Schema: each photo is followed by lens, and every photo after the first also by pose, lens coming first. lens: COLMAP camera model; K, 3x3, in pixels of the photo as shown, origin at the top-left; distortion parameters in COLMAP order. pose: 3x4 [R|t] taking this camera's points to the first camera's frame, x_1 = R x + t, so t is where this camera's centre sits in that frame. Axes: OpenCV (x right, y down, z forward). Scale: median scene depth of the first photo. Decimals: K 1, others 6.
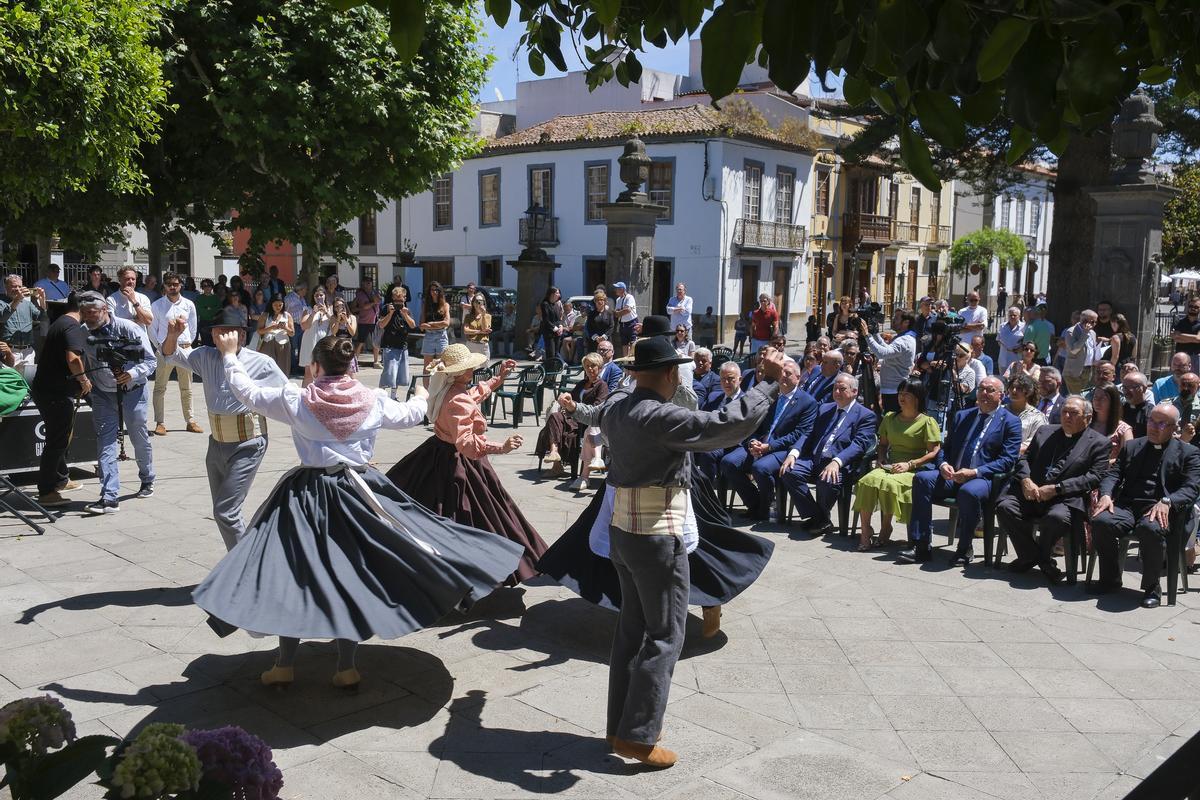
lens RADIAL K [[1131.4, 0, 600.0], [0, 1131.4, 400.0], [0, 0, 1]] dist [-0.015065, 0.008819]
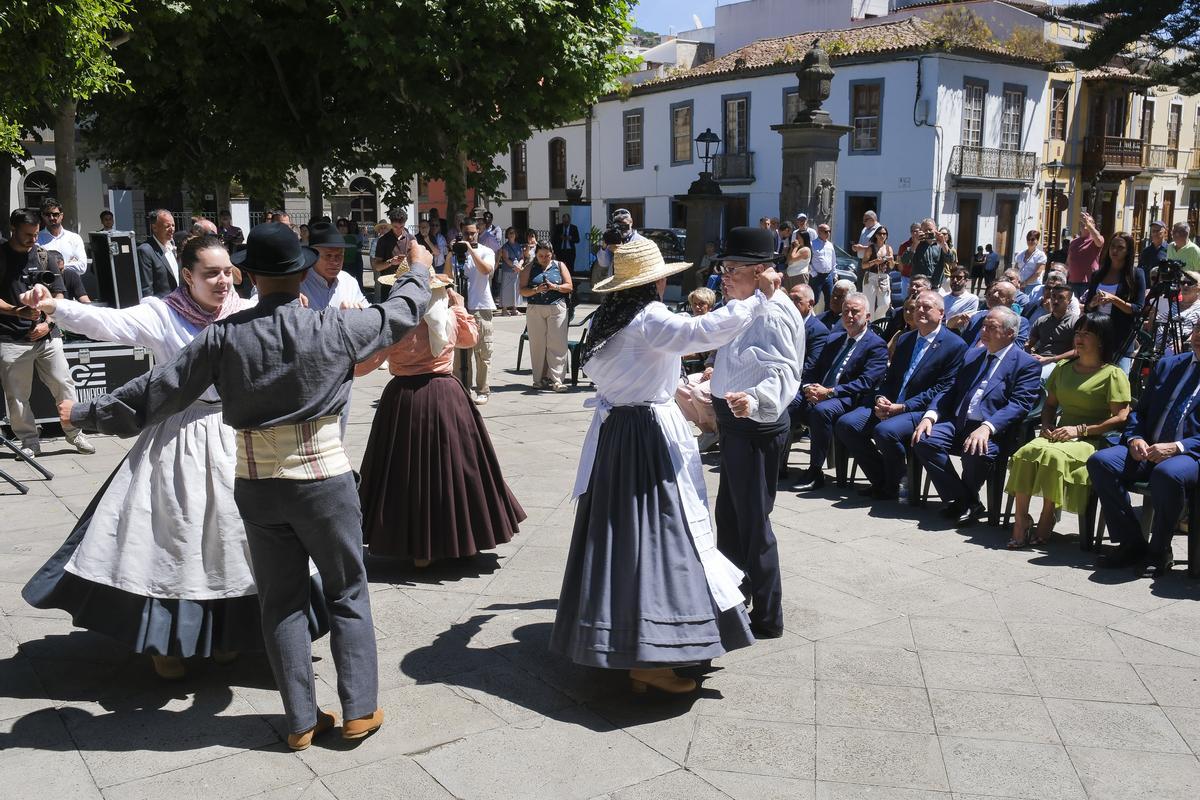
lens RADIAL K [[1144.4, 0, 598.0], [0, 1144.4, 430.4], [0, 0, 1]] dist [-0.007843, 0.009075]
pose [[0.980529, 0.015633, -0.195750, 0.027793], [-0.002157, 0.997624, 0.068865, 0.001506], [0.196362, -0.067102, 0.978233, 0.055161]]
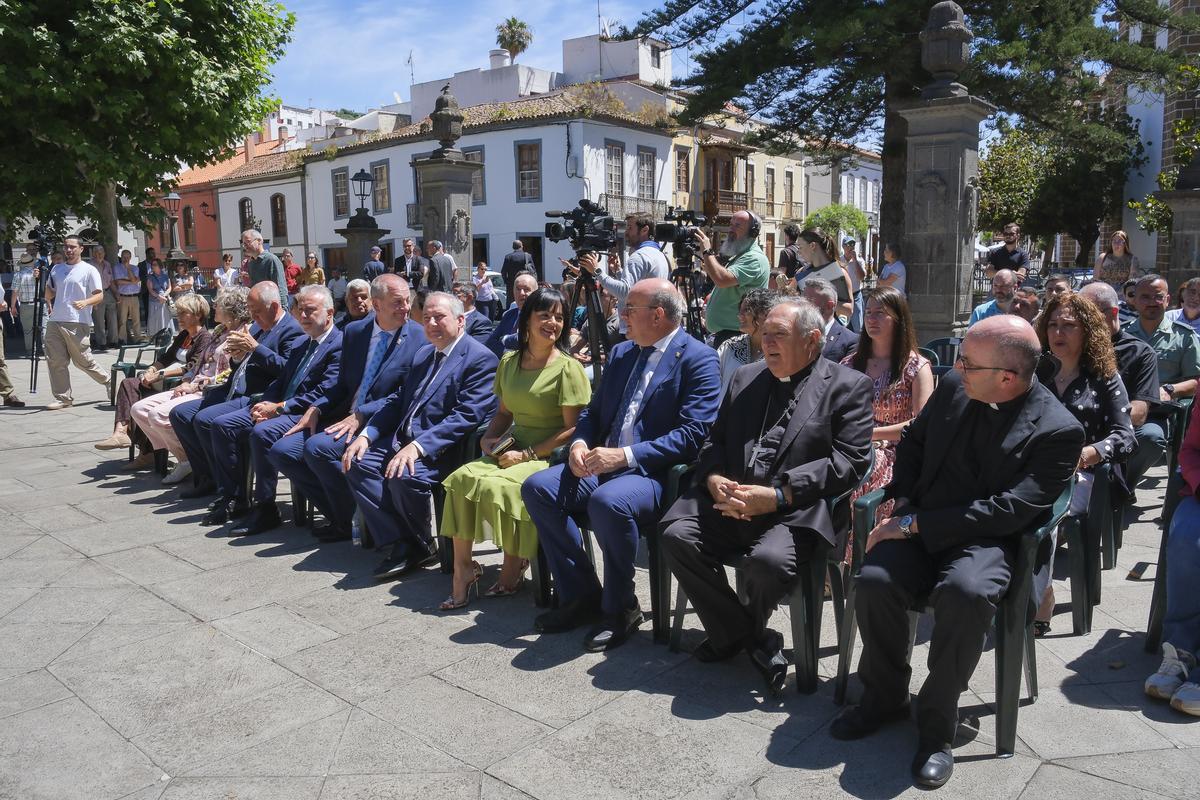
lens RADIAL K [[909.9, 0, 600.0], [0, 909.9, 400.0], [0, 0, 1]] dist [-0.130875, 0.112601]
pose [[0.997739, -0.041897, 0.052543, 0.071208], [0.040078, 0.998576, 0.035212, 0.005327], [-0.053943, -0.033026, 0.997998, 0.142441]]
